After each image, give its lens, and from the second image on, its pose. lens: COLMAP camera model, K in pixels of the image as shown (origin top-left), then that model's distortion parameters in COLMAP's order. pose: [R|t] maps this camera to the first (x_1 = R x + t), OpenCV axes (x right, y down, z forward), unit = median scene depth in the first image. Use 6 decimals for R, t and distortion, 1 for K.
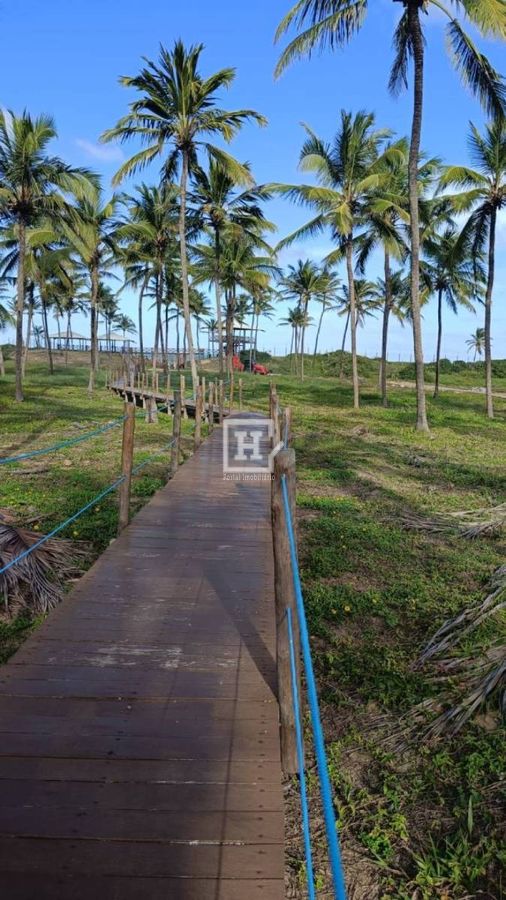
lens RADIAL K [[700.6, 0, 253.0], [0, 700.6, 450.0], [0, 0, 1]] dist [-0.001292, 0.007213]
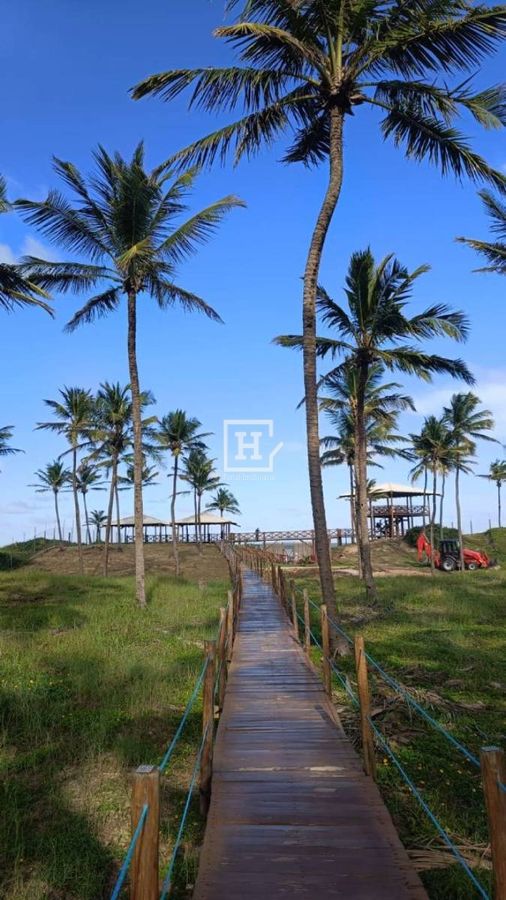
lens RADIAL K [[700.6, 0, 253.0], [0, 700.6, 450.0], [0, 0, 1]] dist [-0.001292, 0.007213]
pose [[0.990110, -0.071855, -0.120496, -0.073490], [0.039255, 0.966467, -0.253772, -0.056720], [0.134690, 0.246532, 0.959730, 0.365626]]
